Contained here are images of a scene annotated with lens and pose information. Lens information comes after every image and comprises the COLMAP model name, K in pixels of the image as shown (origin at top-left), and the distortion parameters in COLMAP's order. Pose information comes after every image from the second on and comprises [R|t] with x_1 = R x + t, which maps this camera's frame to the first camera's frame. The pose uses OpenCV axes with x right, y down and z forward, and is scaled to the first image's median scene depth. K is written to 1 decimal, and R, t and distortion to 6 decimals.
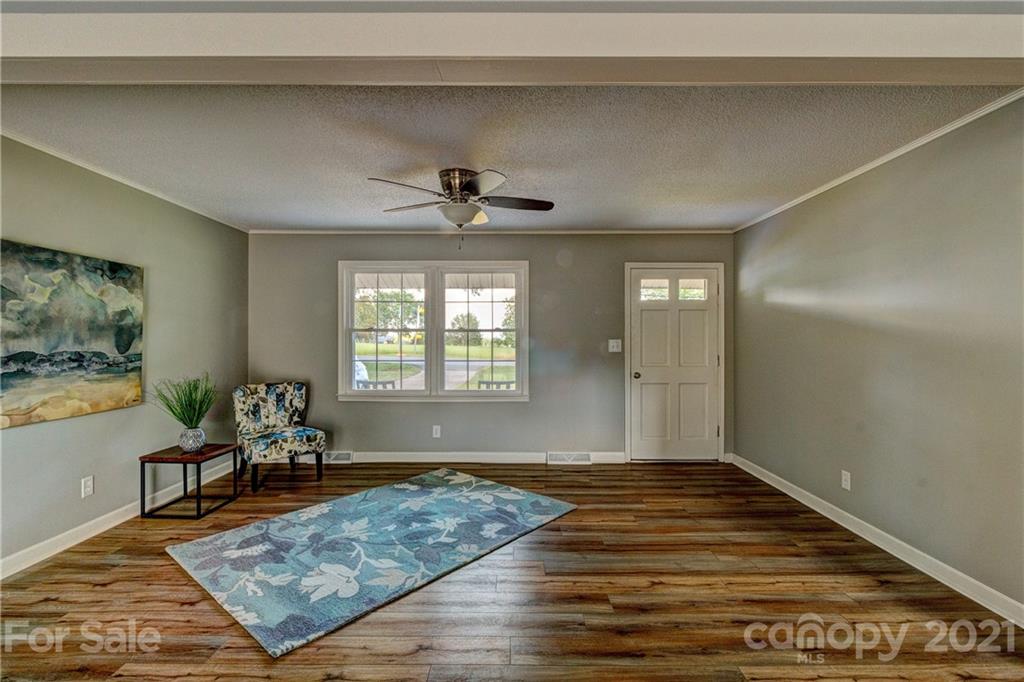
lens RADIAL K [[471.5, 0, 512.2], [0, 471.5, 337.9], [0, 0, 1]] dist [-0.000013, -0.002433]
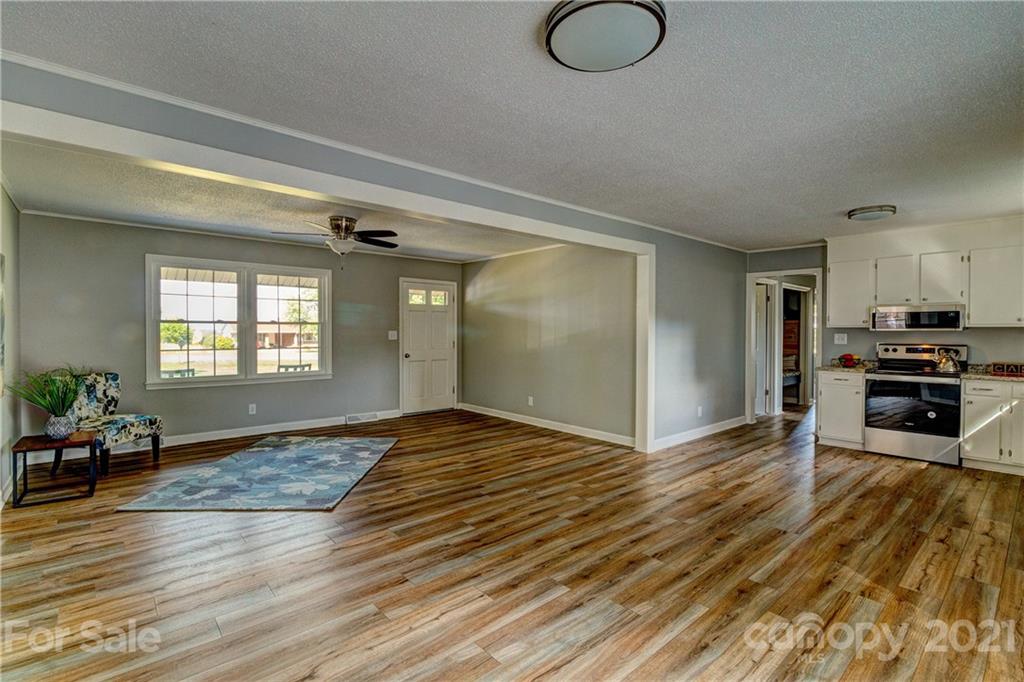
lens RADIAL K [[471.5, 0, 513.0], [0, 471.5, 339.3], [0, 0, 1]] dist [-0.000013, -0.002433]
pose [[0.751184, -0.009103, 0.660031, -0.604072], [-0.004053, 0.999822, 0.018402, 0.001315], [-0.660081, -0.016499, 0.751013, -0.408667]]
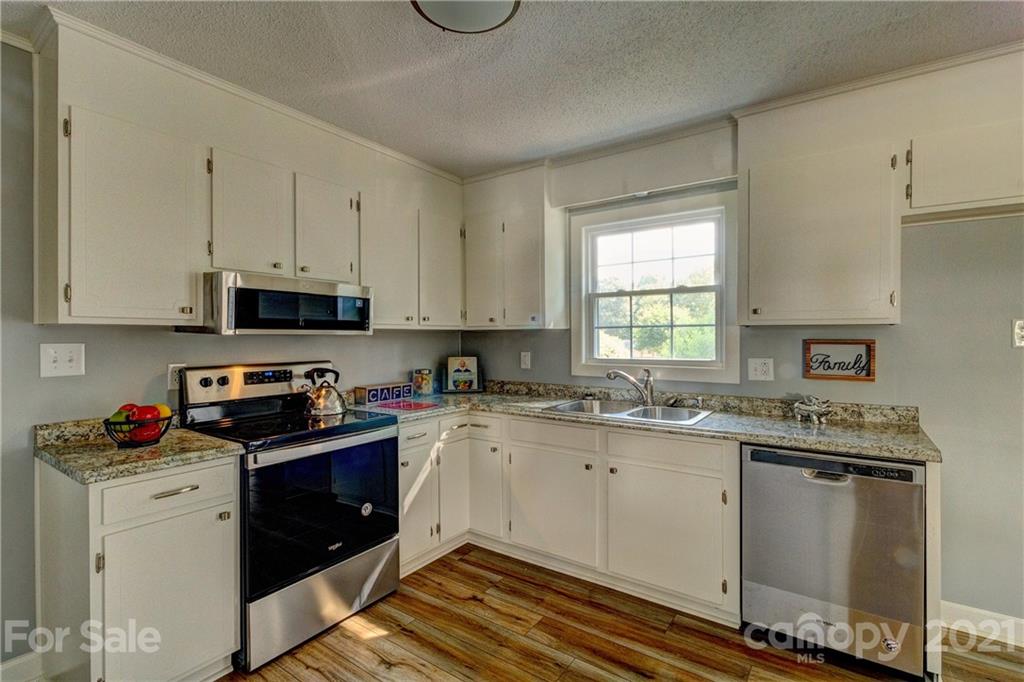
lens RADIAL K [[471.5, 0, 513.8], [0, 471.5, 338.3], [0, 0, 1]] dist [-0.000013, -0.002433]
pose [[-0.820264, -0.001430, 0.571984, 0.596091], [-0.000765, 0.999999, 0.001403, 0.000422], [-0.571985, 0.000713, -0.820264, 0.200465]]
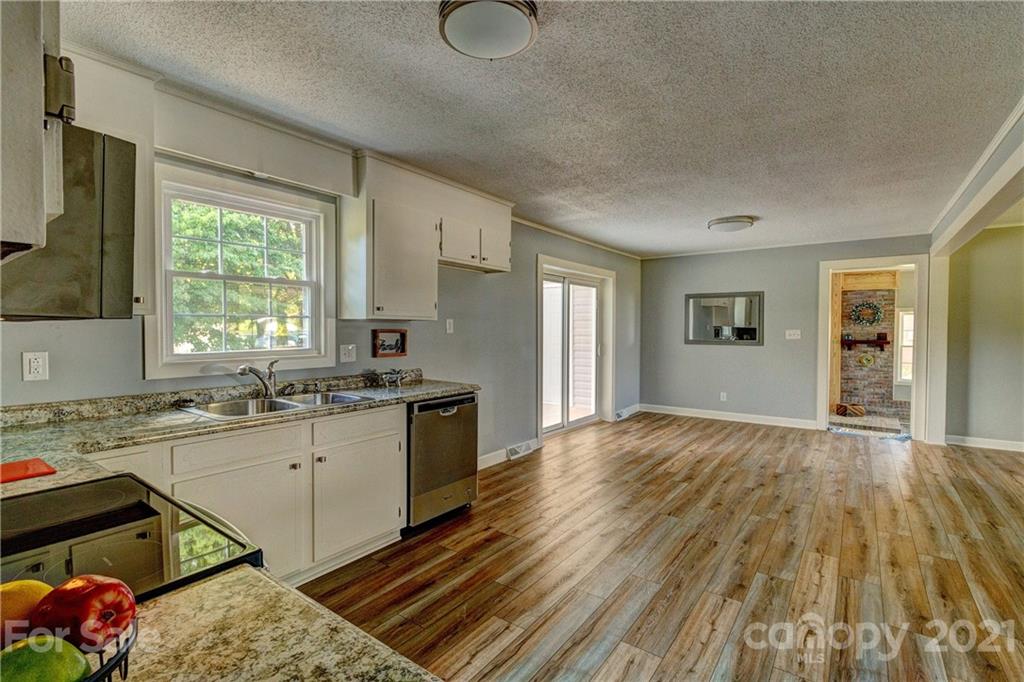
lens RADIAL K [[471.5, 0, 511.6], [0, 471.5, 339.1], [0, 0, 1]] dist [-0.000013, -0.002433]
pose [[-0.594031, 0.016573, -0.804271, 1.229521], [-0.002119, 0.999752, 0.022165, 0.000224], [0.804439, 0.014871, -0.593849, 0.190375]]
